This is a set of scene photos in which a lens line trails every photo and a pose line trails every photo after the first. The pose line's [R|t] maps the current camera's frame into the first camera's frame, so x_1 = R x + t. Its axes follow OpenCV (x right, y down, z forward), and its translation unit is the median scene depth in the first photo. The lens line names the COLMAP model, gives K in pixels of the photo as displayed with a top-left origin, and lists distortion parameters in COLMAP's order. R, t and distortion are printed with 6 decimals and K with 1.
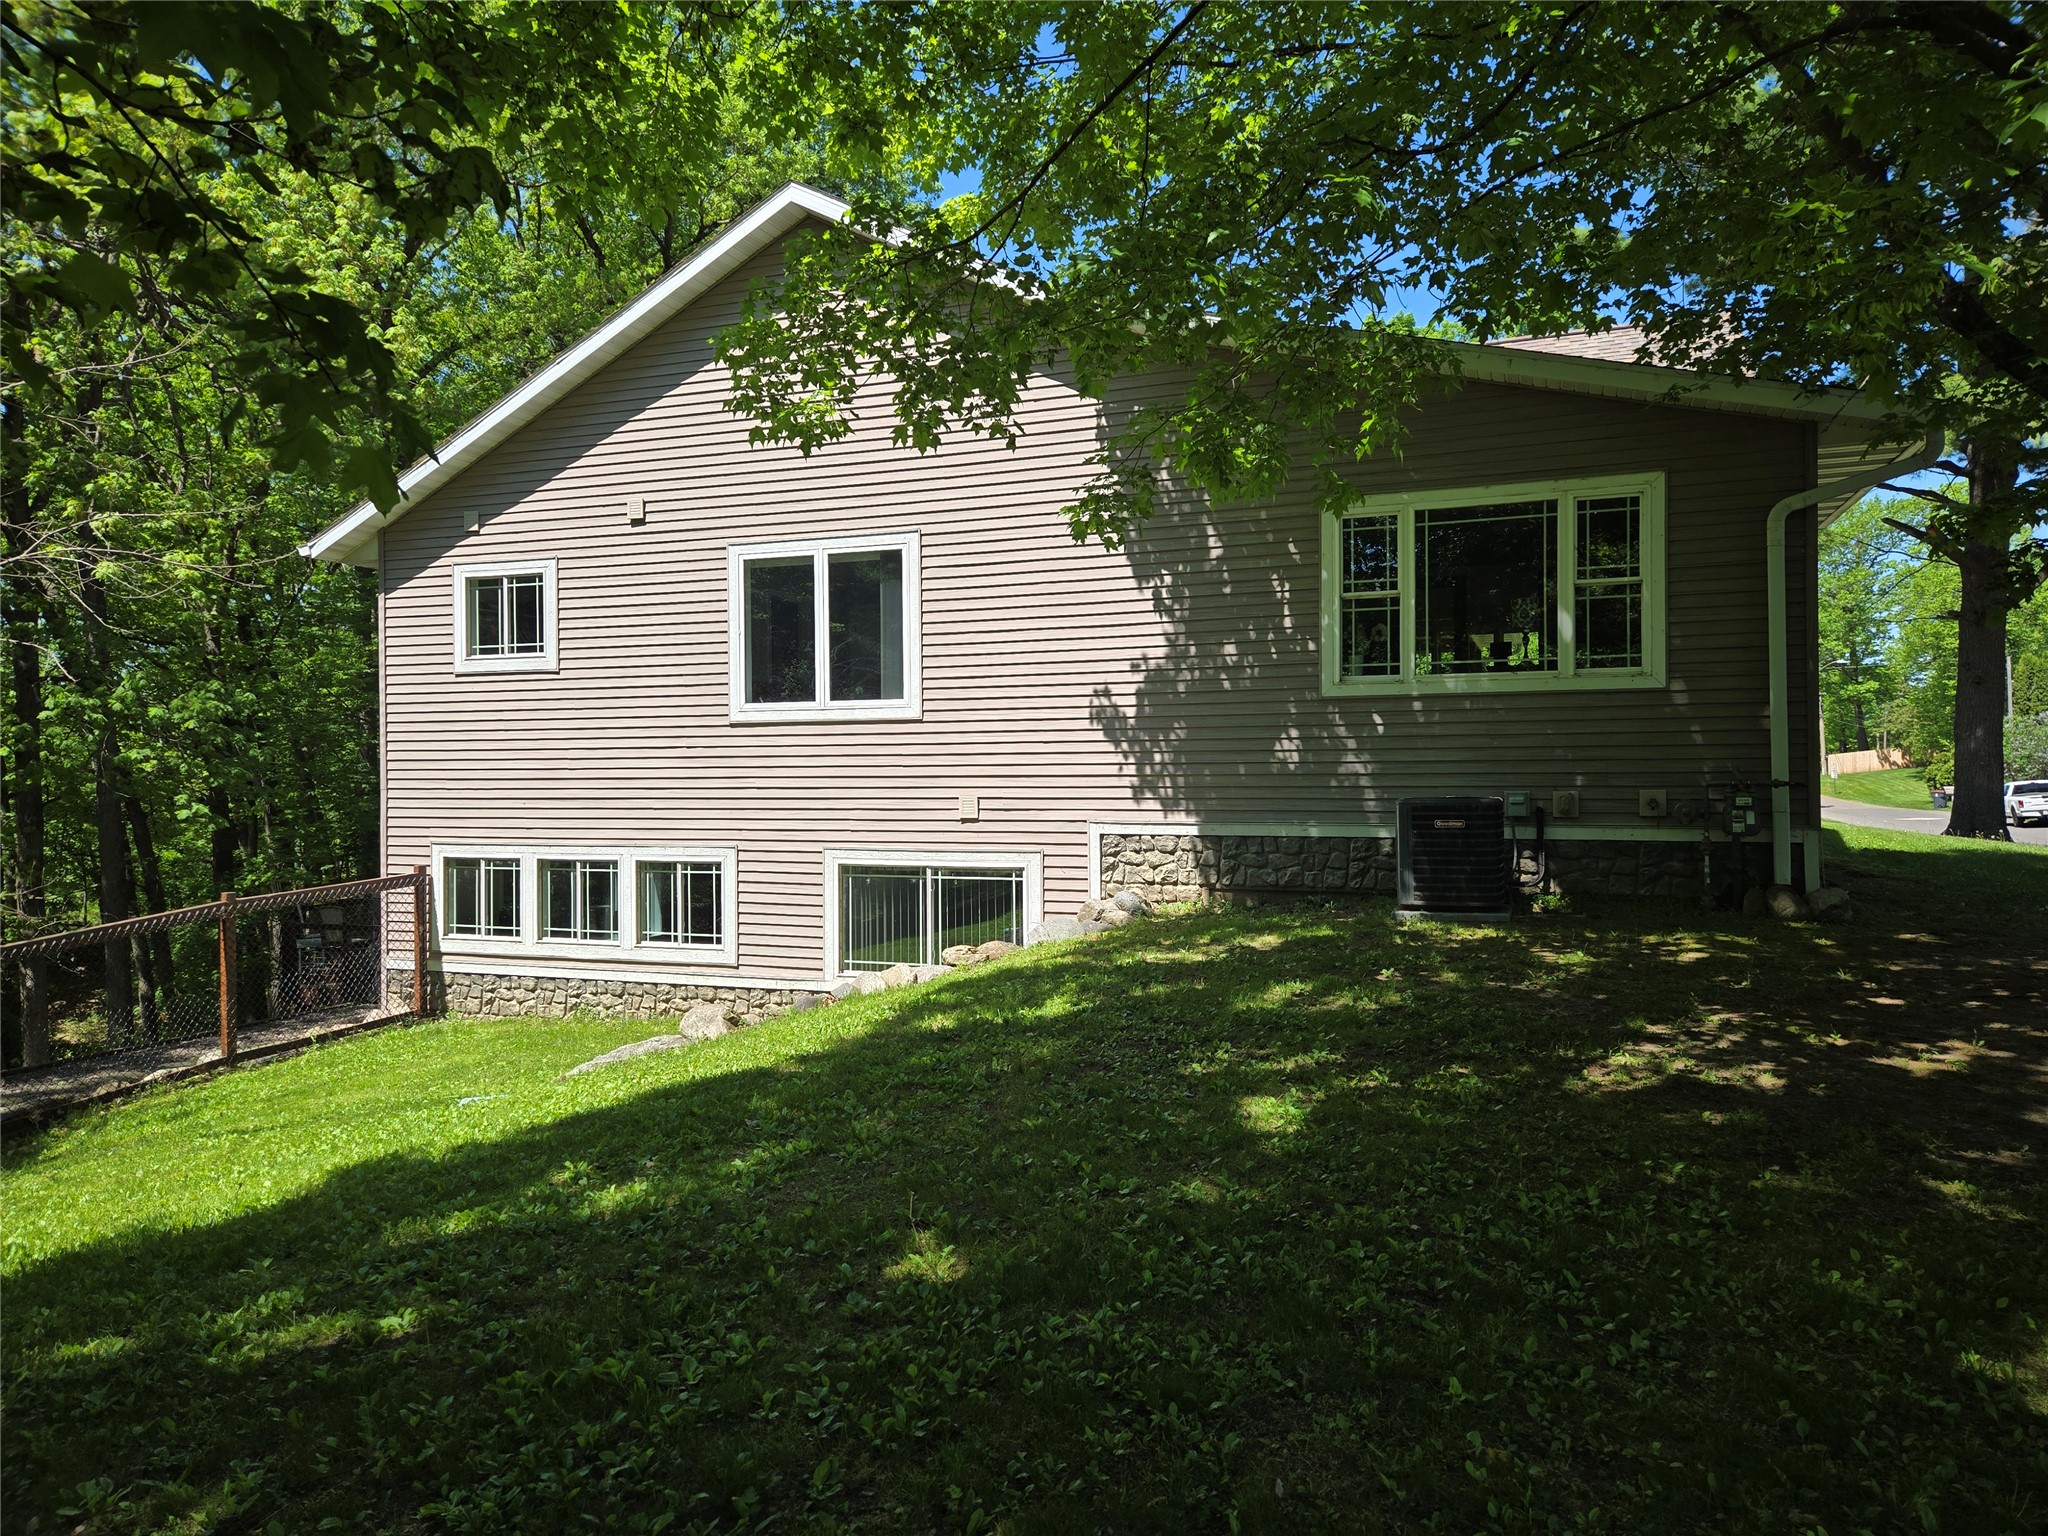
lens RADIAL K [[1355.6, 0, 1018.5], [0, 1355.6, 764.9], [0, 0, 1]] dist [0.064159, -0.049030]
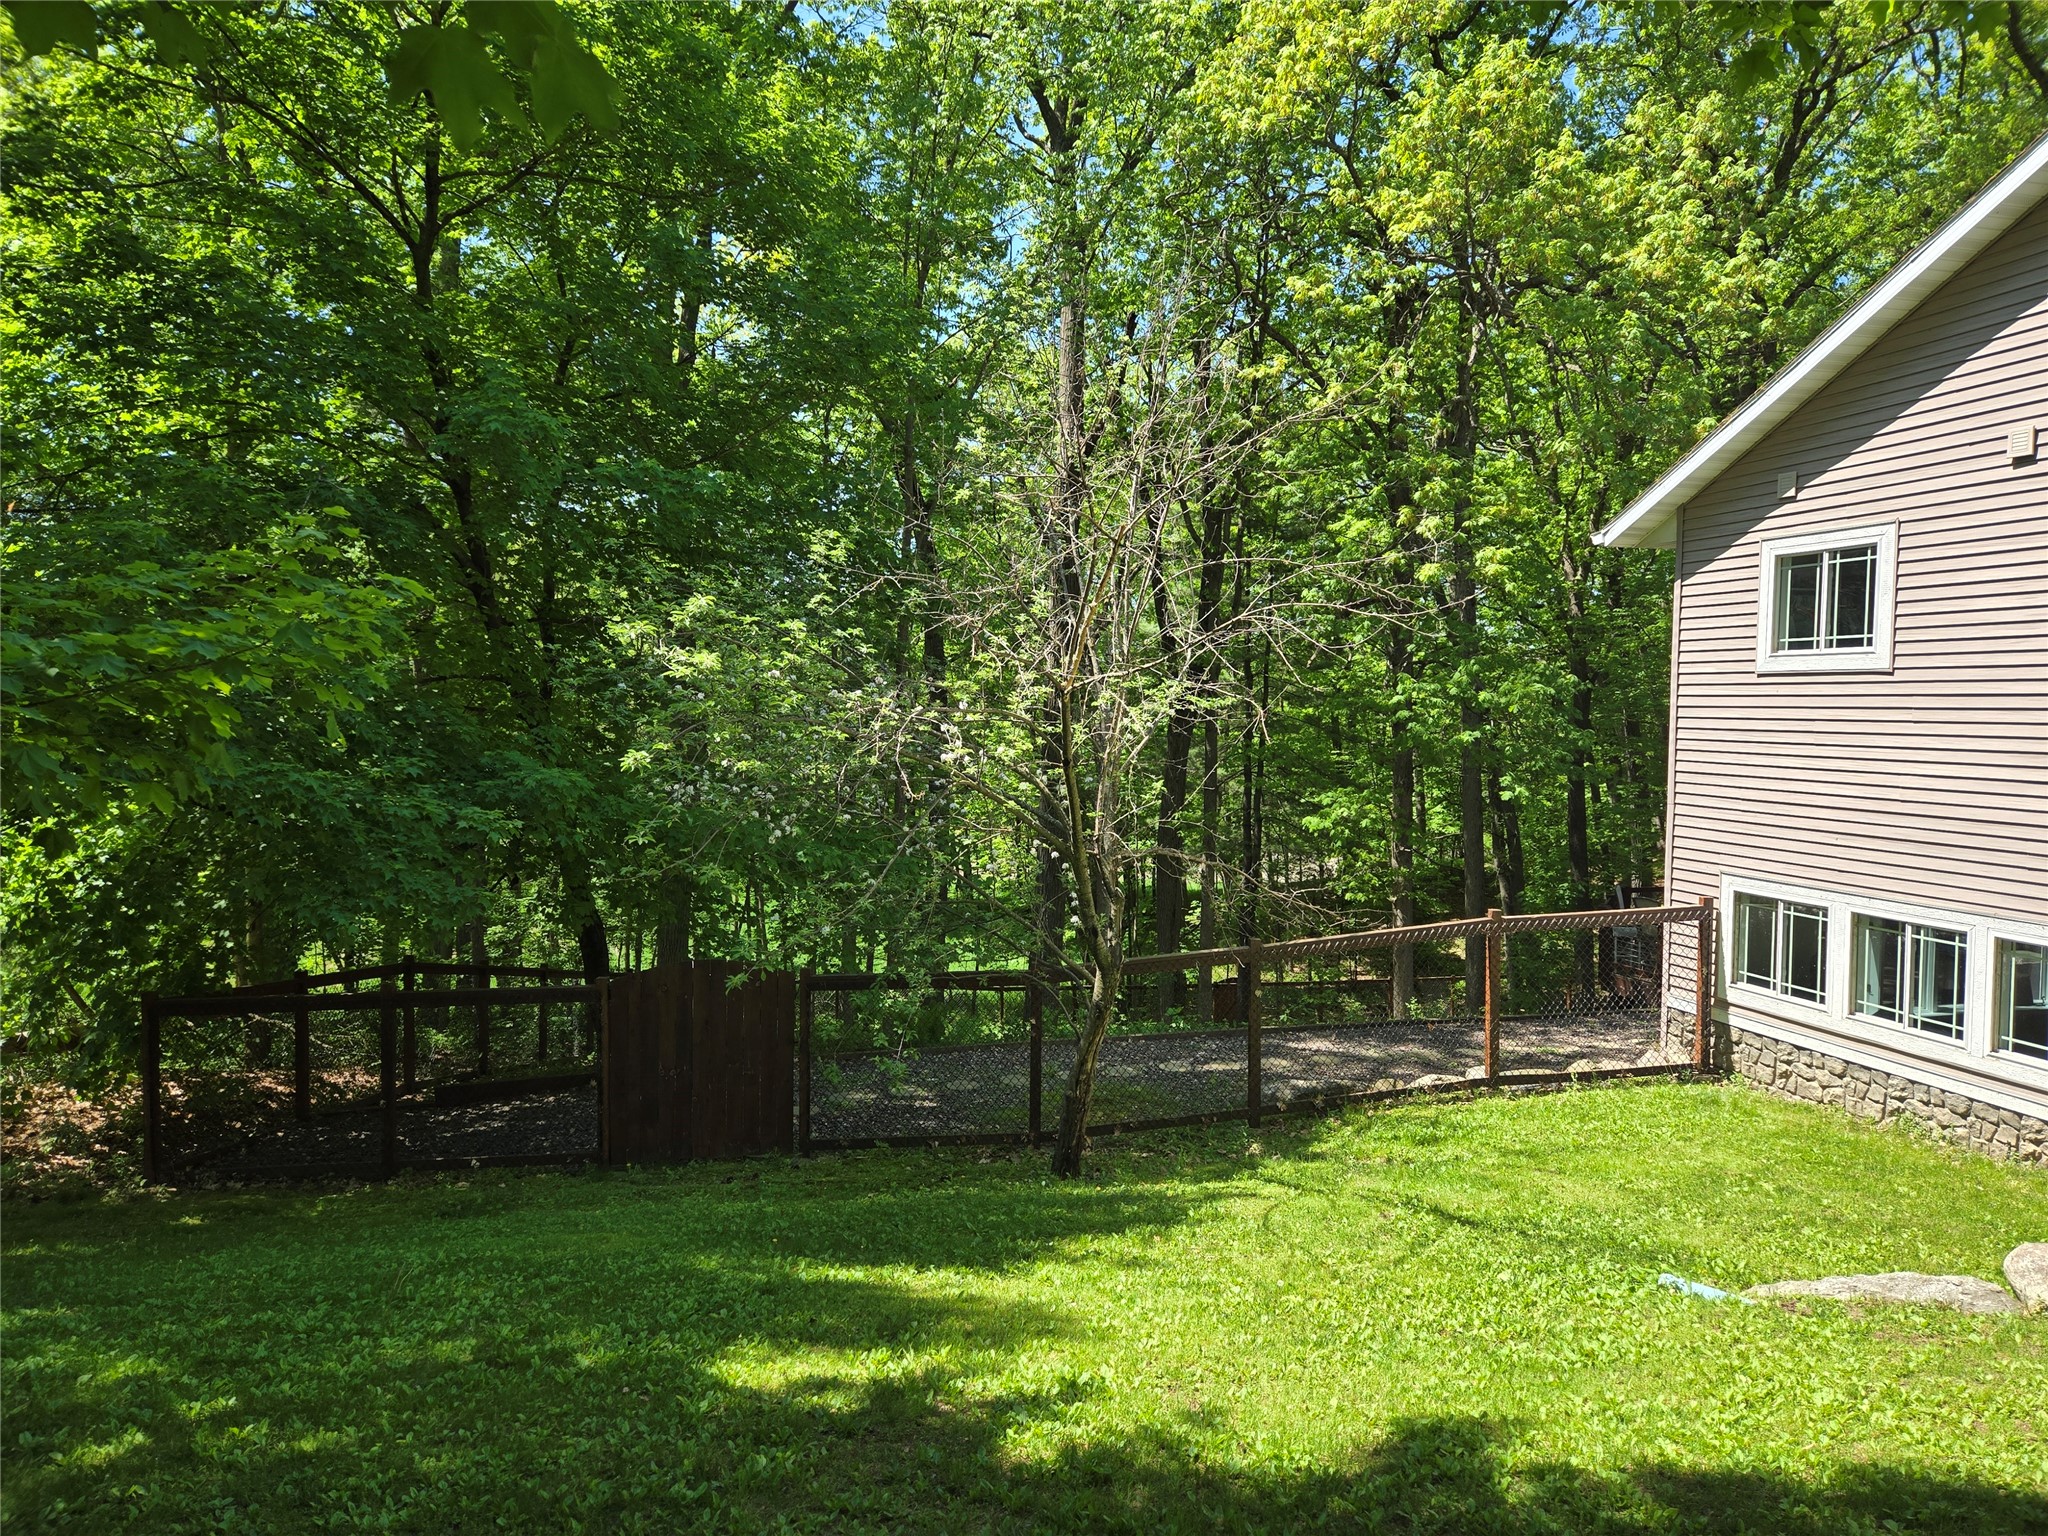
lens RADIAL K [[1355.6, 0, 1018.5], [0, 1355.6, 764.9], [0, 0, 1]] dist [0.064159, -0.049030]
pose [[0.589694, 0.050028, -0.806076, -0.001303], [-0.012706, 0.998531, 0.052677, -0.049484], [0.807527, -0.020821, 0.589463, 0.147580]]
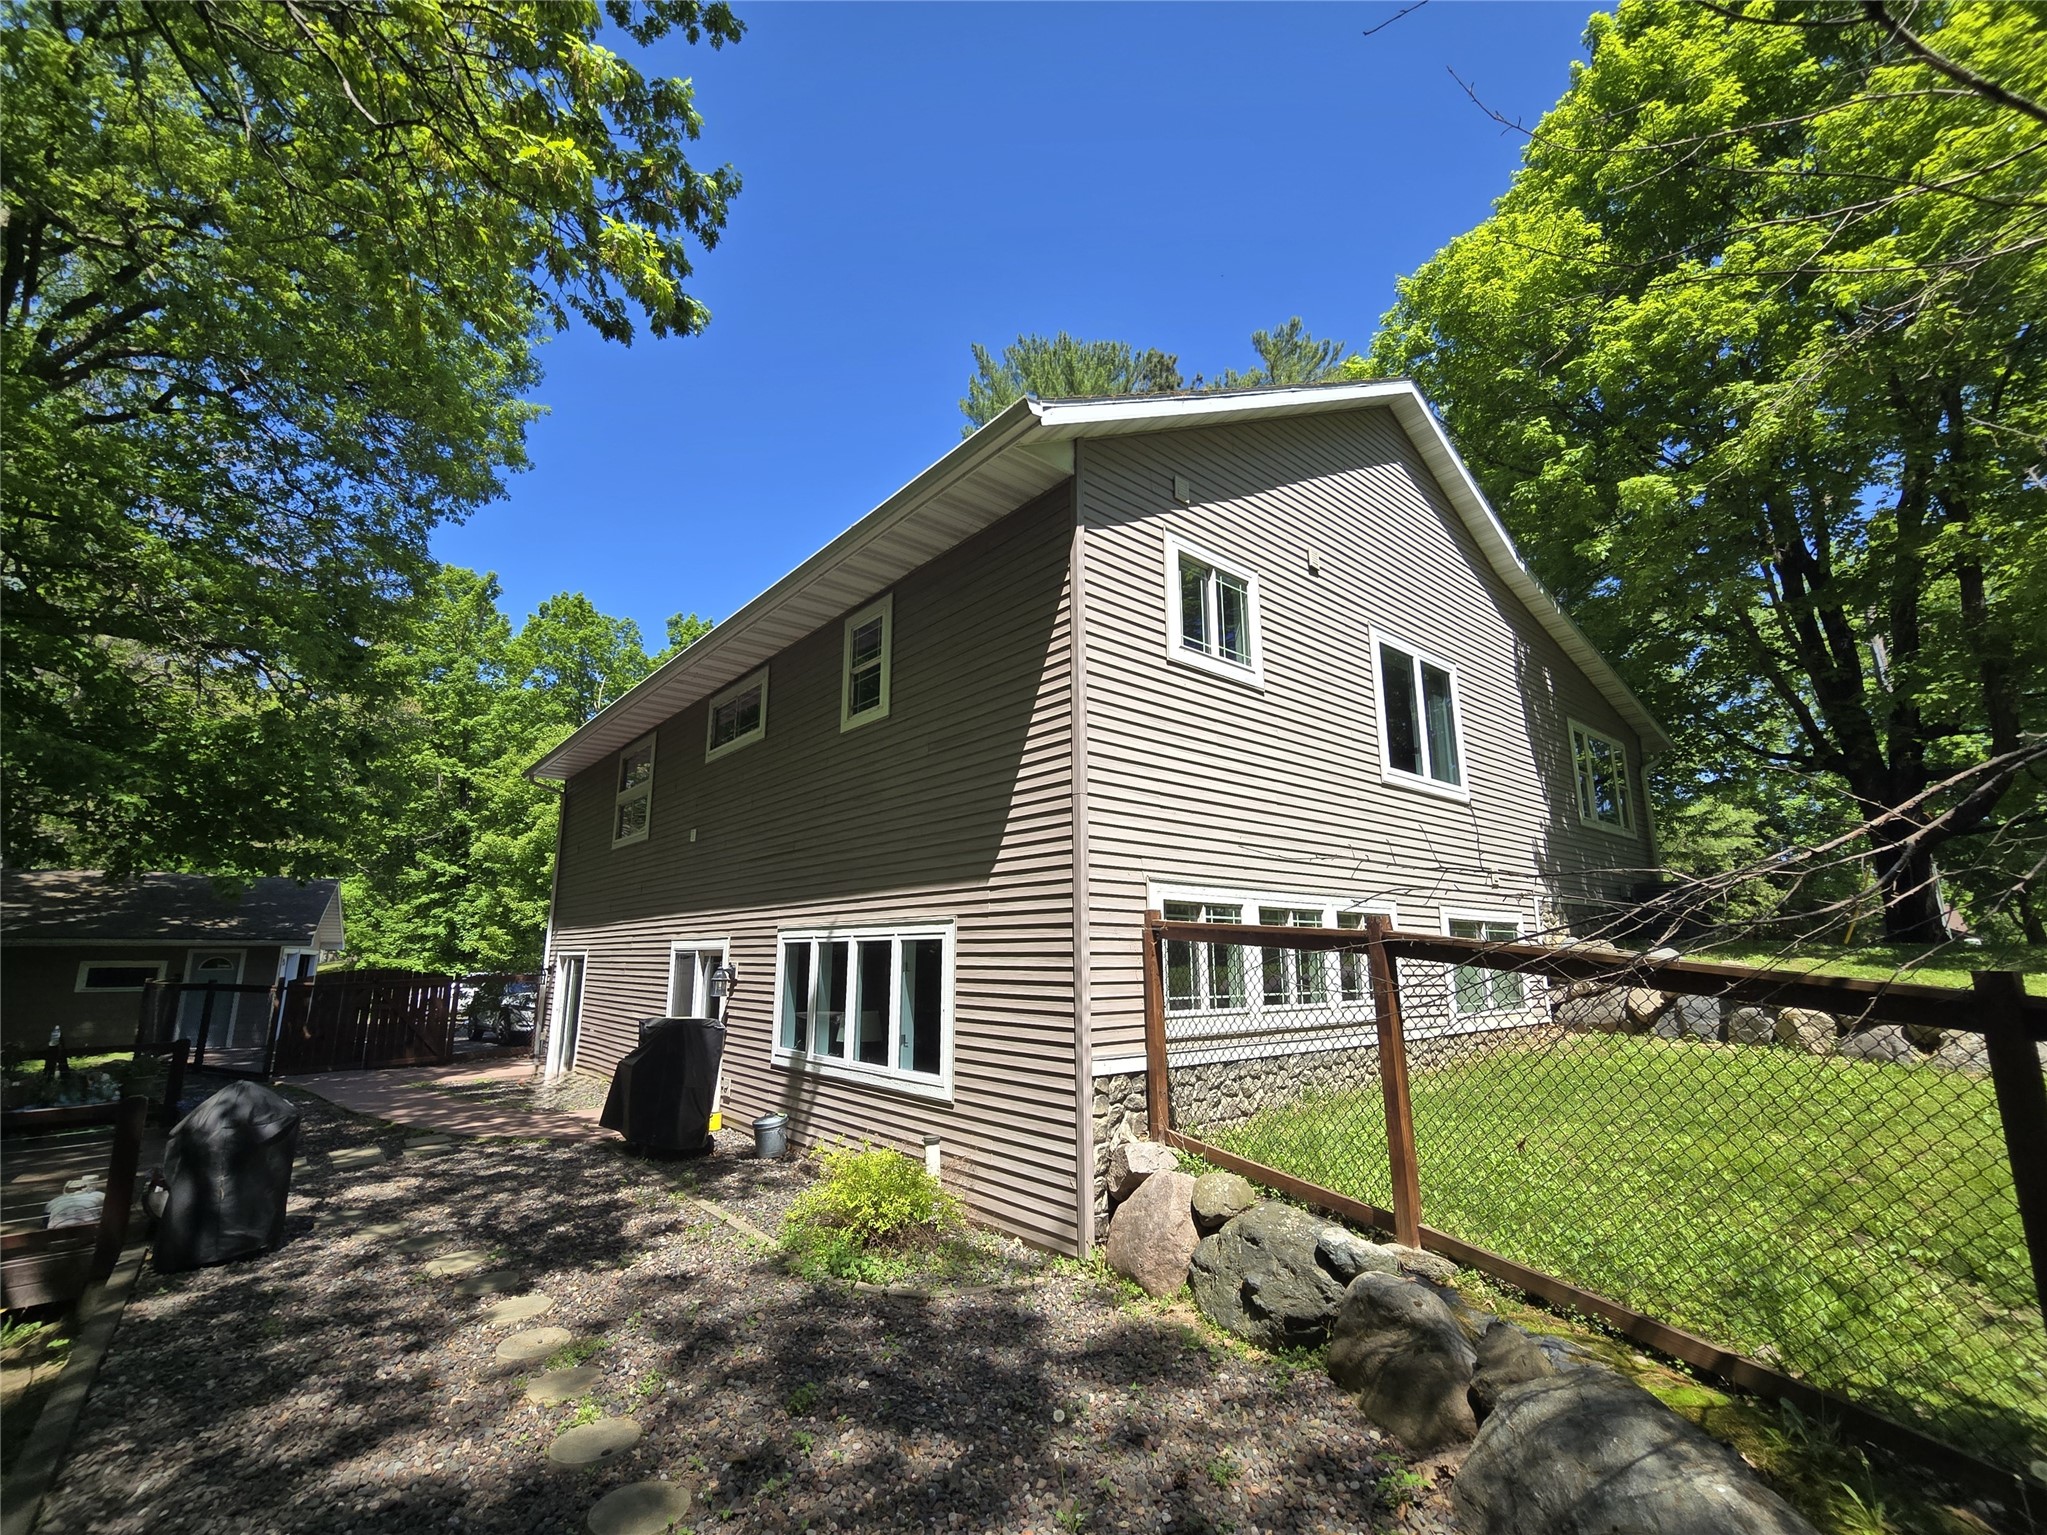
lens RADIAL K [[856.5, 0, 1009.0], [0, 856.5, 765.6], [0, 0, 1]] dist [-0.003203, -0.000530]
pose [[0.494048, 0.194739, 0.847345, -0.855019], [-0.008488, 0.975627, -0.219273, 0.098342], [-0.869393, 0.101139, 0.483659, 0.854740]]
